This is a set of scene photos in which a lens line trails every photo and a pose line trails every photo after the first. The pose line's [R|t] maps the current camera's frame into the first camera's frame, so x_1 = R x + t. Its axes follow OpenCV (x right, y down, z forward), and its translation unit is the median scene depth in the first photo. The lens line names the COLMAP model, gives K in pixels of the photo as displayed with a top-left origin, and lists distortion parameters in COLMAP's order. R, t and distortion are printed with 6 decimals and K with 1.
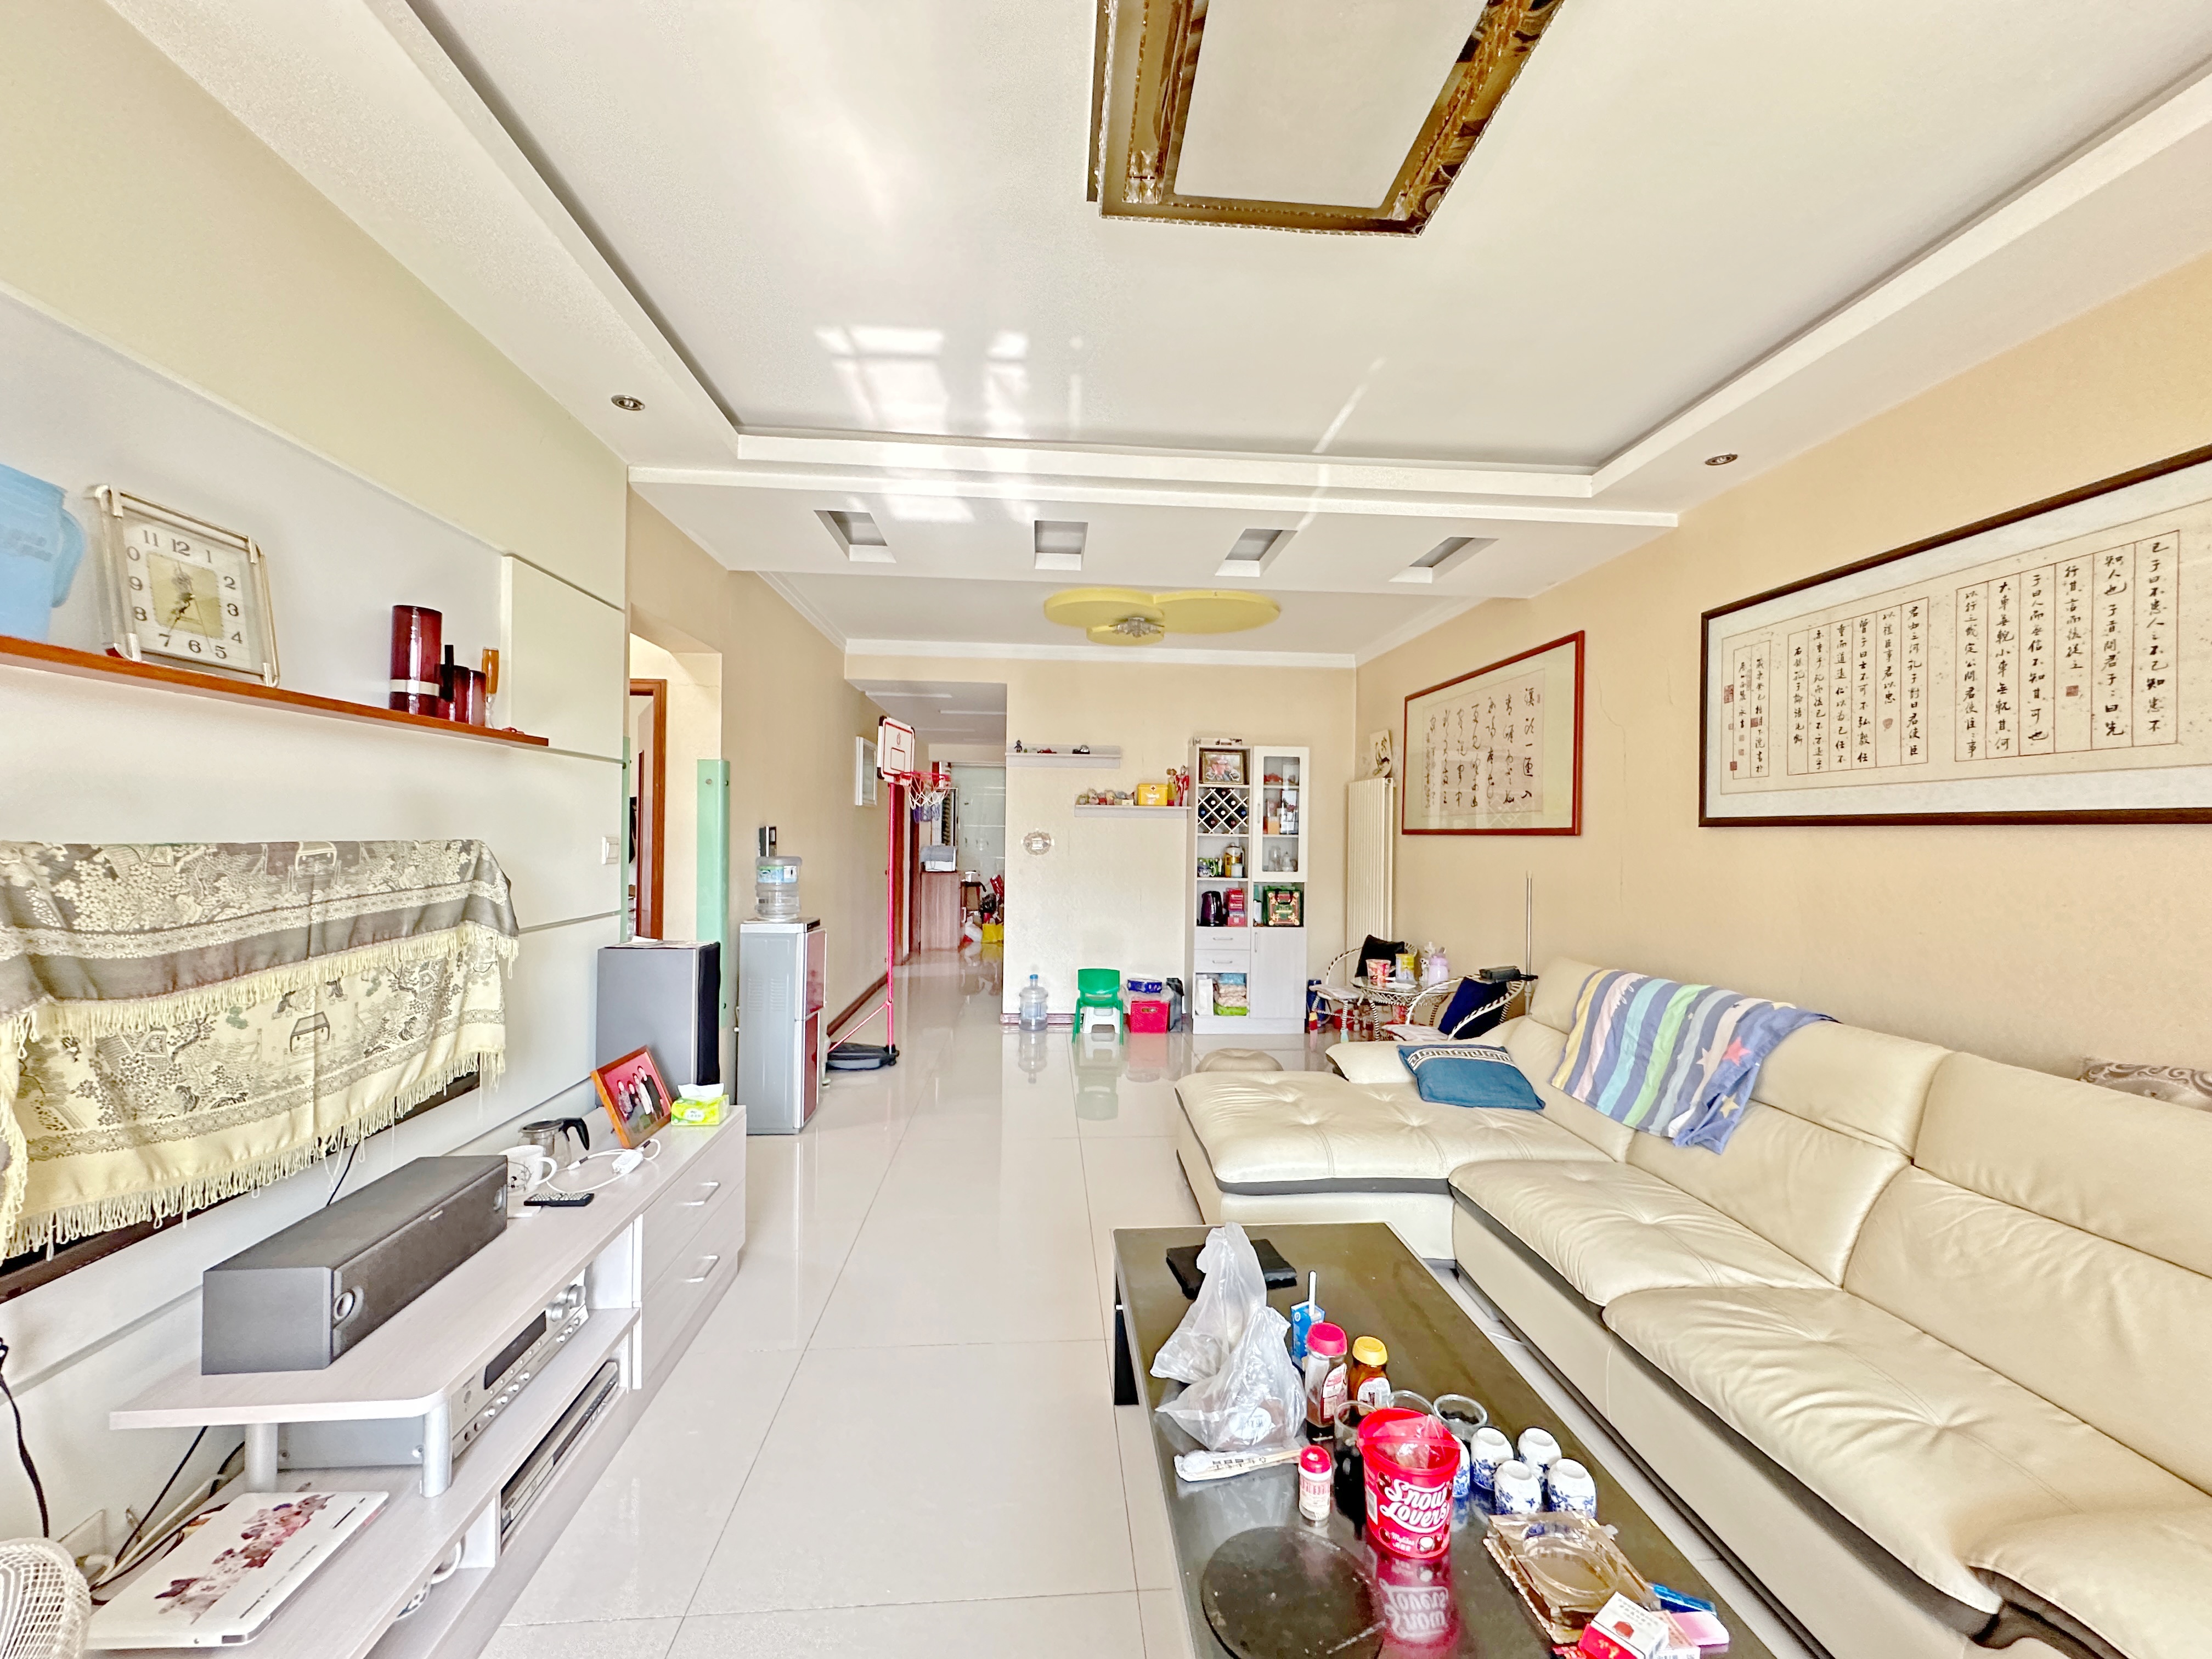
lens RADIAL K [[879.4, 0, 1106.3], [0, 879.4, 828.4], [0, 0, 1]] dist [0.002052, 0.000056]
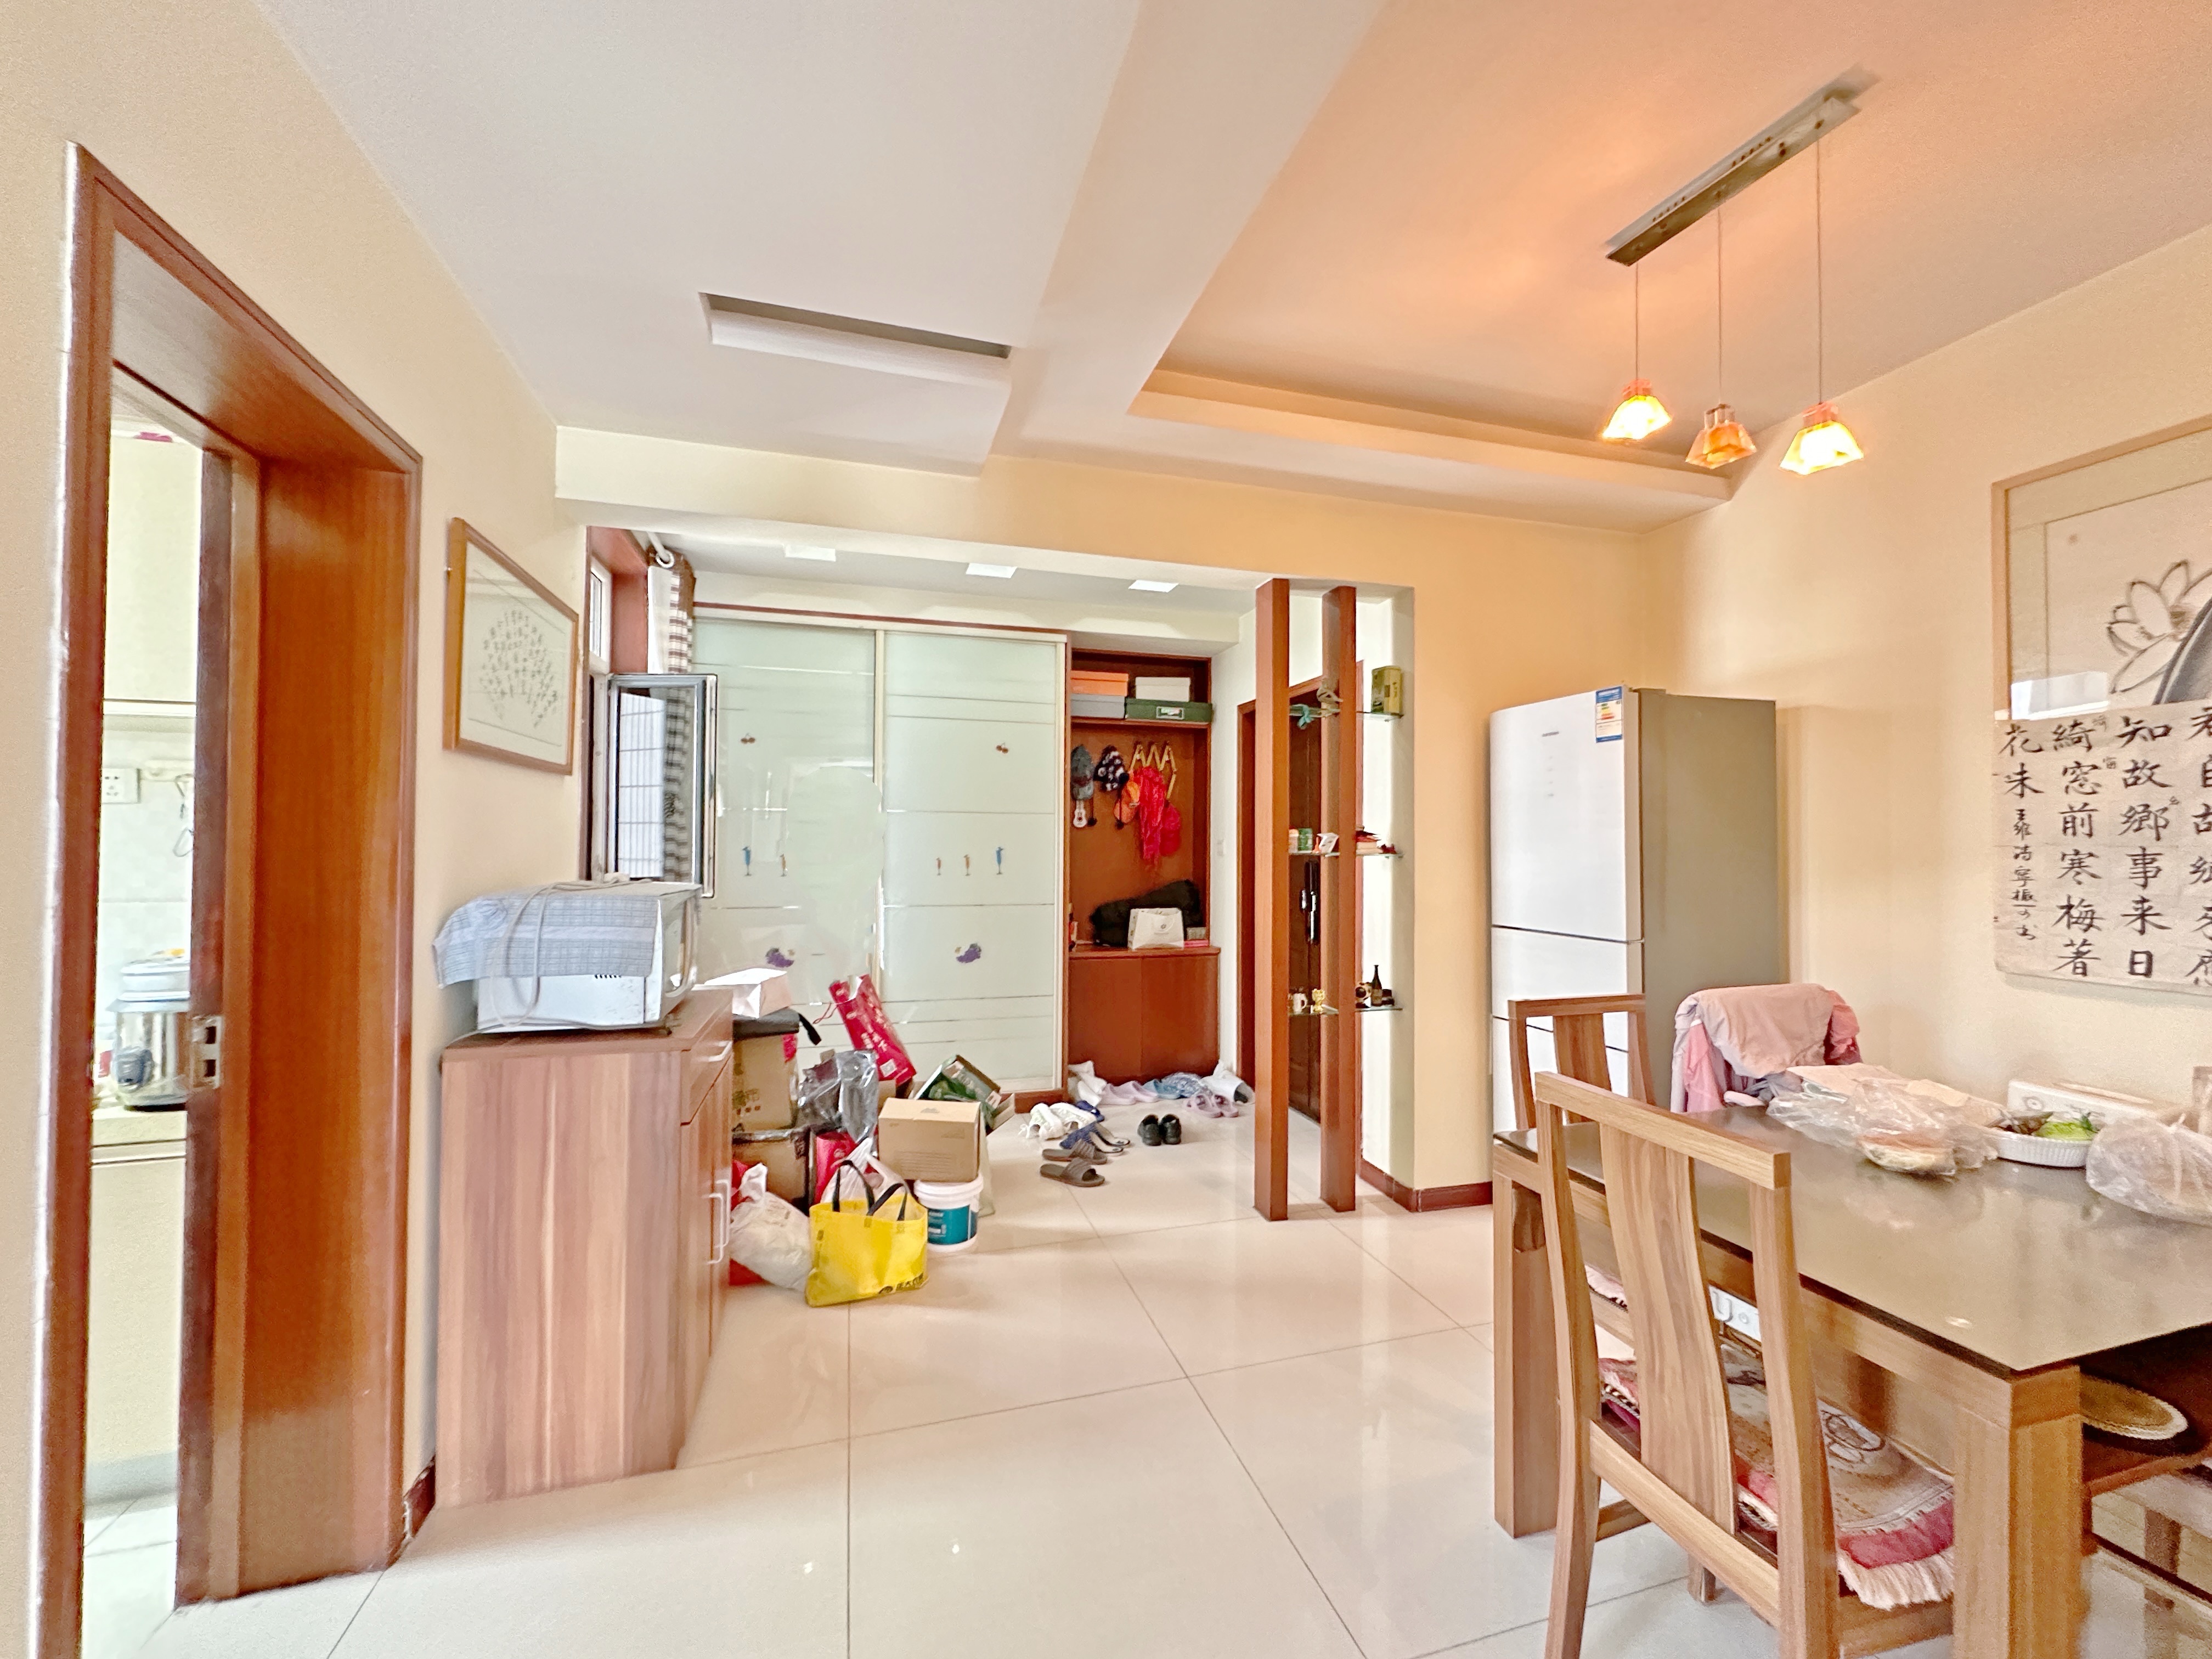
lens RADIAL K [[879.4, 0, 1108.3], [0, 879.4, 833.1], [0, 0, 1]] dist [0.002052, 0.000056]
pose [[0.977696, -0.004052, 0.209984, -0.106165], [0.006859, 0.999897, -0.012641, 0.010712], [-0.209911, 0.013800, 0.977623, 0.715679]]
